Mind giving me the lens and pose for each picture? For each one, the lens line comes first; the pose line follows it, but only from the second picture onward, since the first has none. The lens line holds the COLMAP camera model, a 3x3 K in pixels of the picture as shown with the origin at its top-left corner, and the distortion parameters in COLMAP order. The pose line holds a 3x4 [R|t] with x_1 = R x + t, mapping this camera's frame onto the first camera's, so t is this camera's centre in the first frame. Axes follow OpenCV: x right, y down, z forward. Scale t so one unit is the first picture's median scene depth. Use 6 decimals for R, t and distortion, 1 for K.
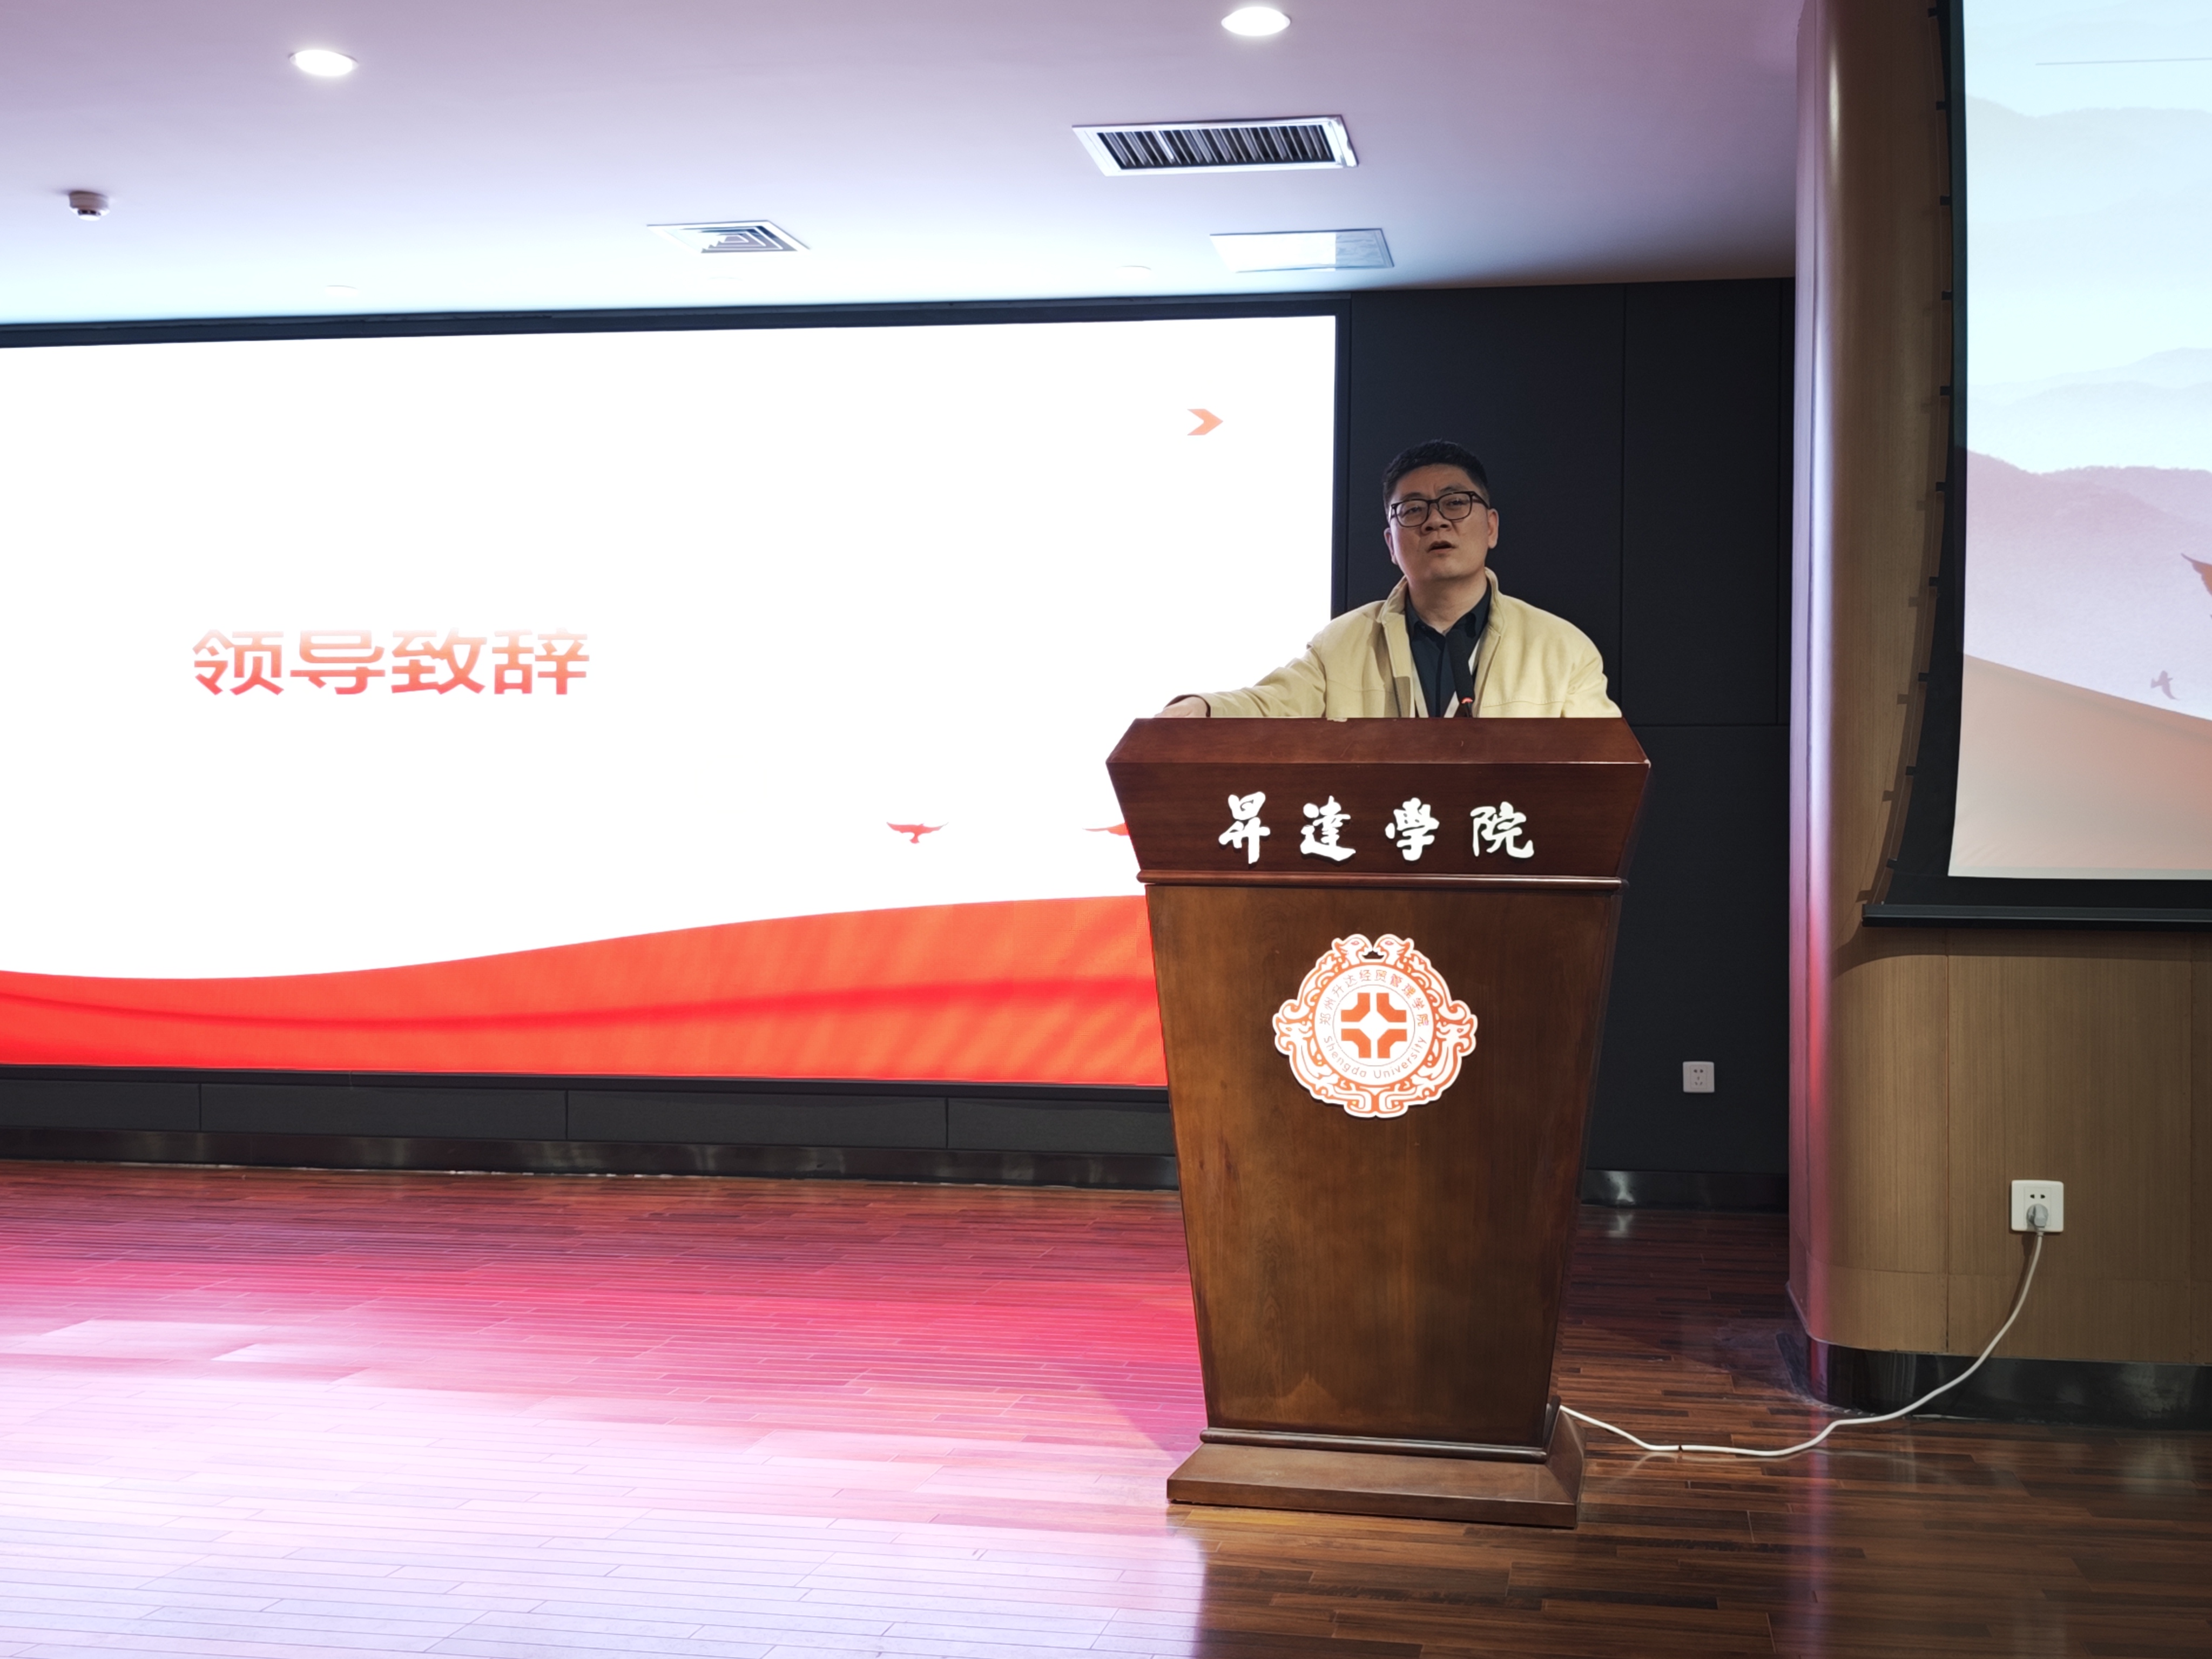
lens RADIAL K [[2749.0, 0, 1106.0], [0, 2749.0, 829.5], [0, 0, 1]] dist [0.277721, -1.048805]
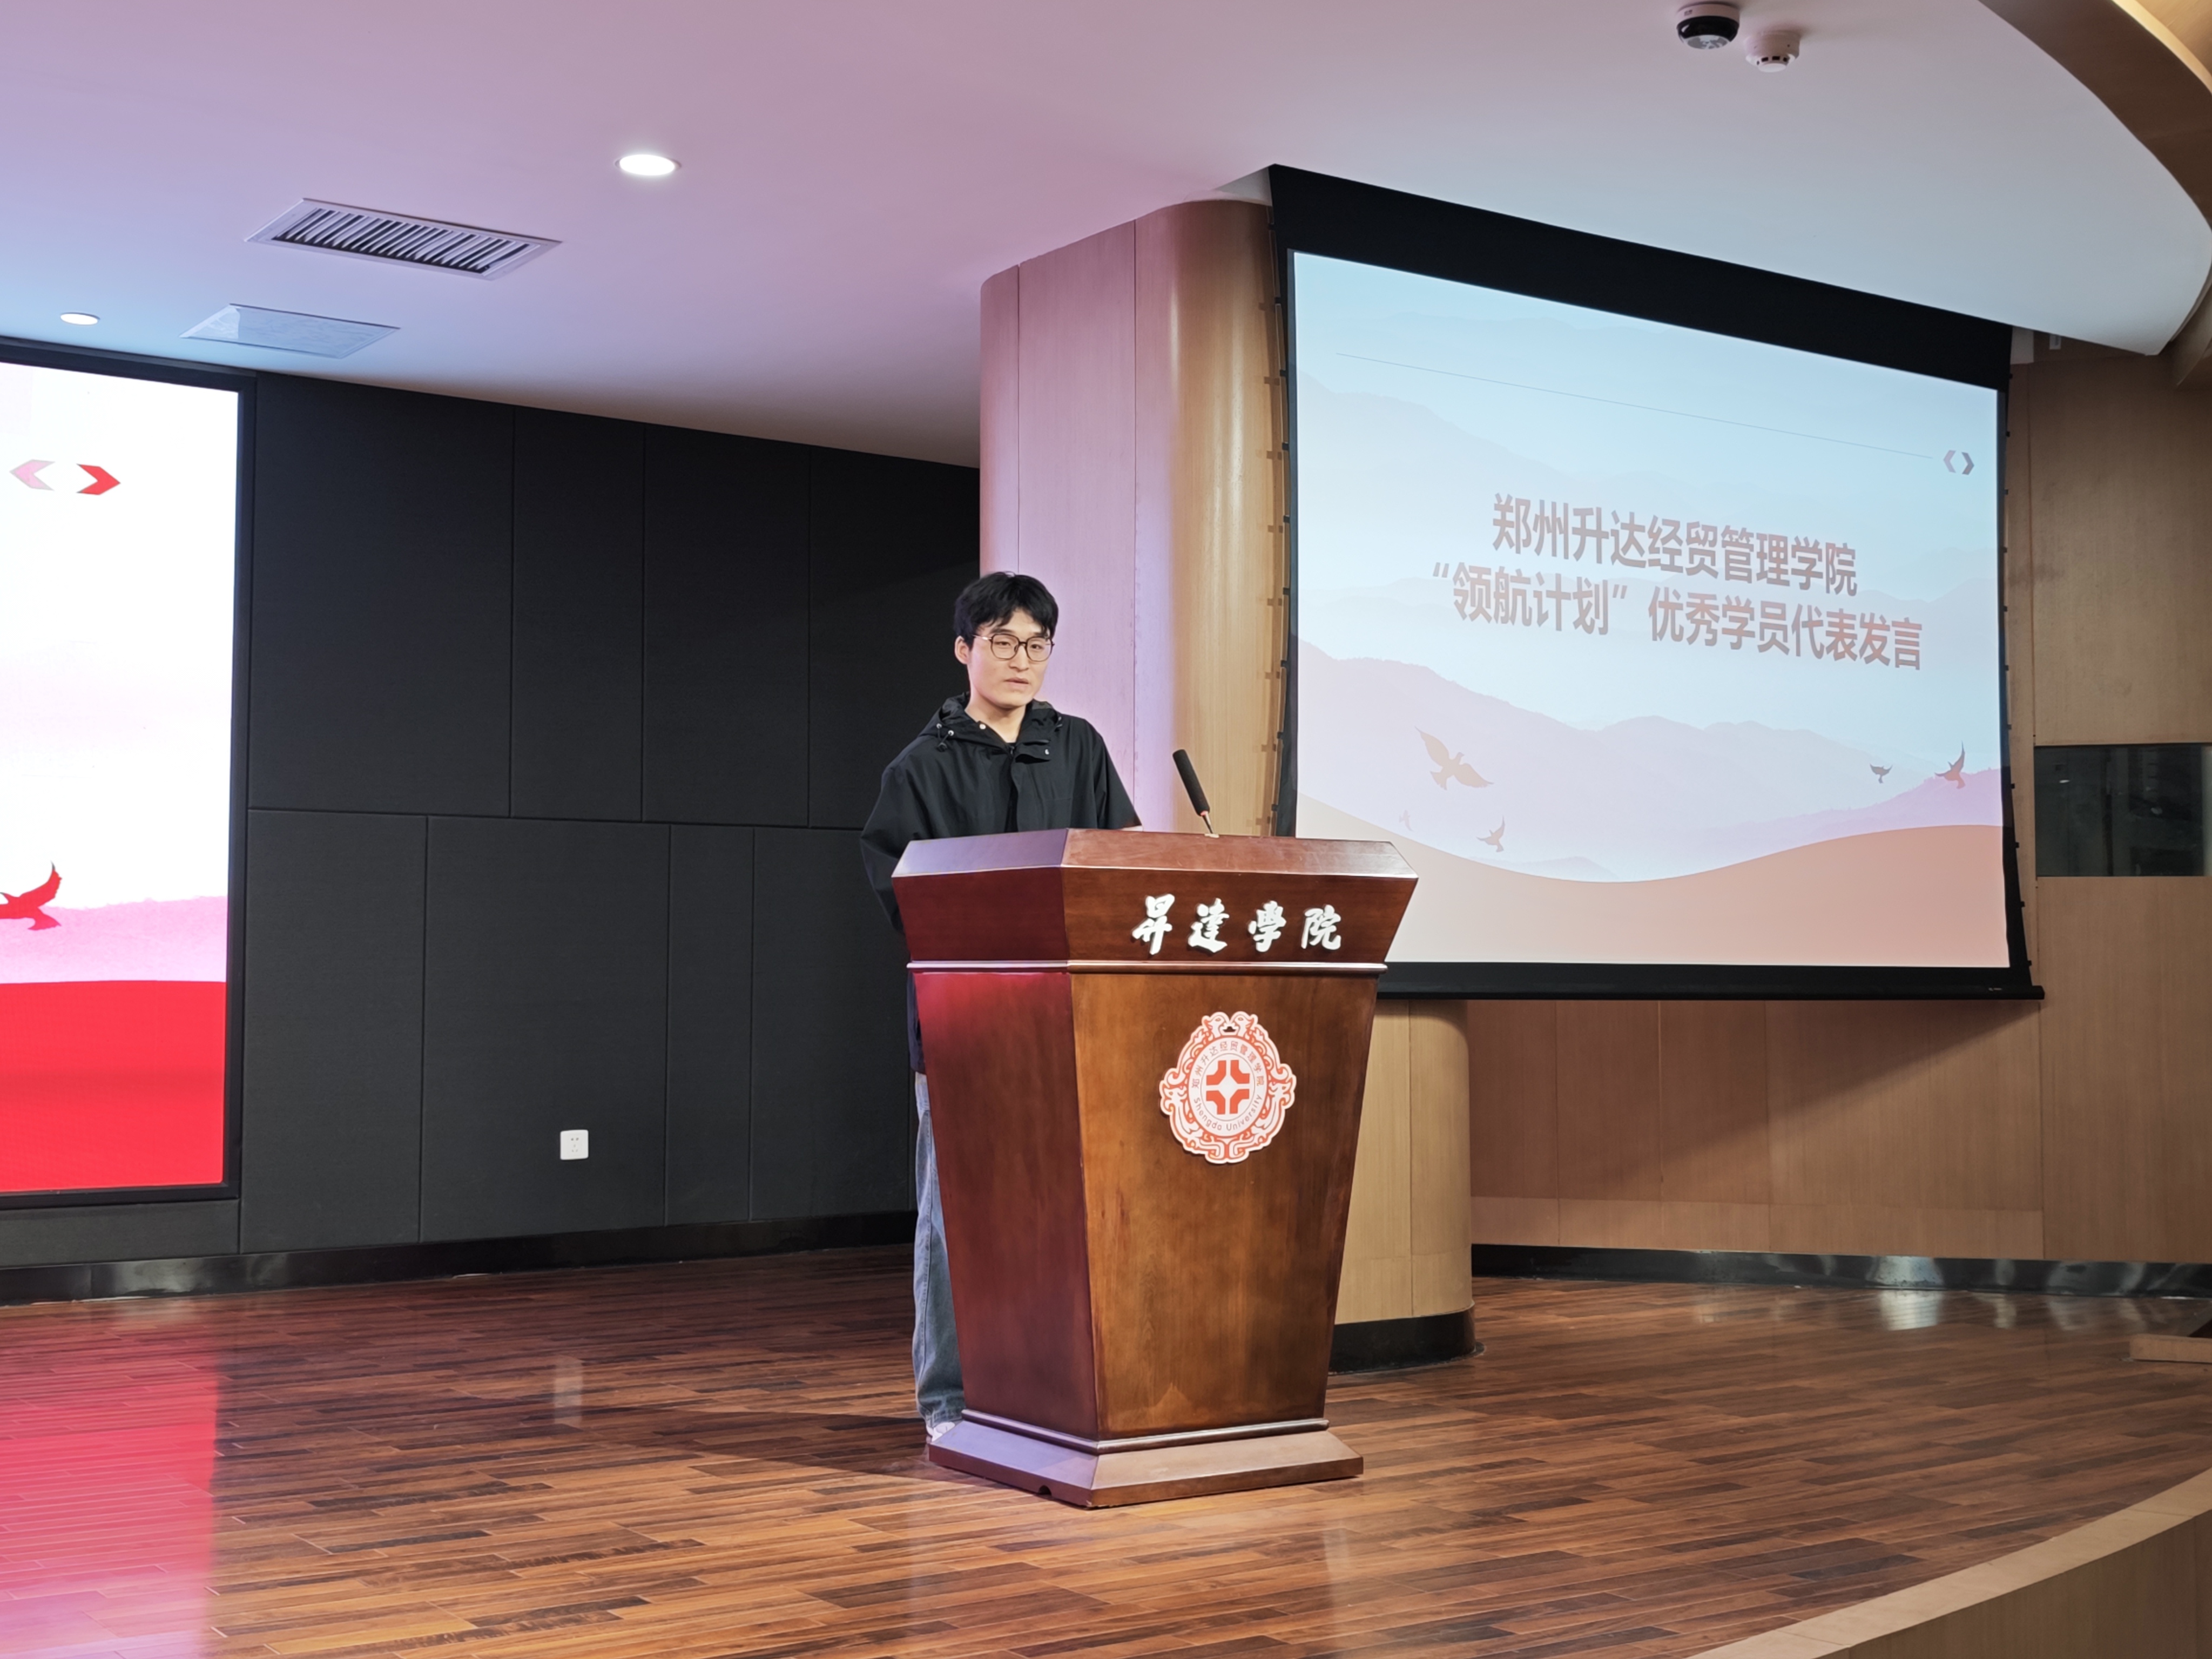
lens RADIAL K [[2728.3, 0, 1131.1], [0, 2728.3, 806.7], [0, 0, 1]] dist [0.247077, -0.951763]
pose [[0.698590, 0.034363, 0.714697, -0.802147], [-0.009268, 0.999197, -0.038983, -0.005308], [-0.715462, 0.020609, 0.698347, 0.183333]]
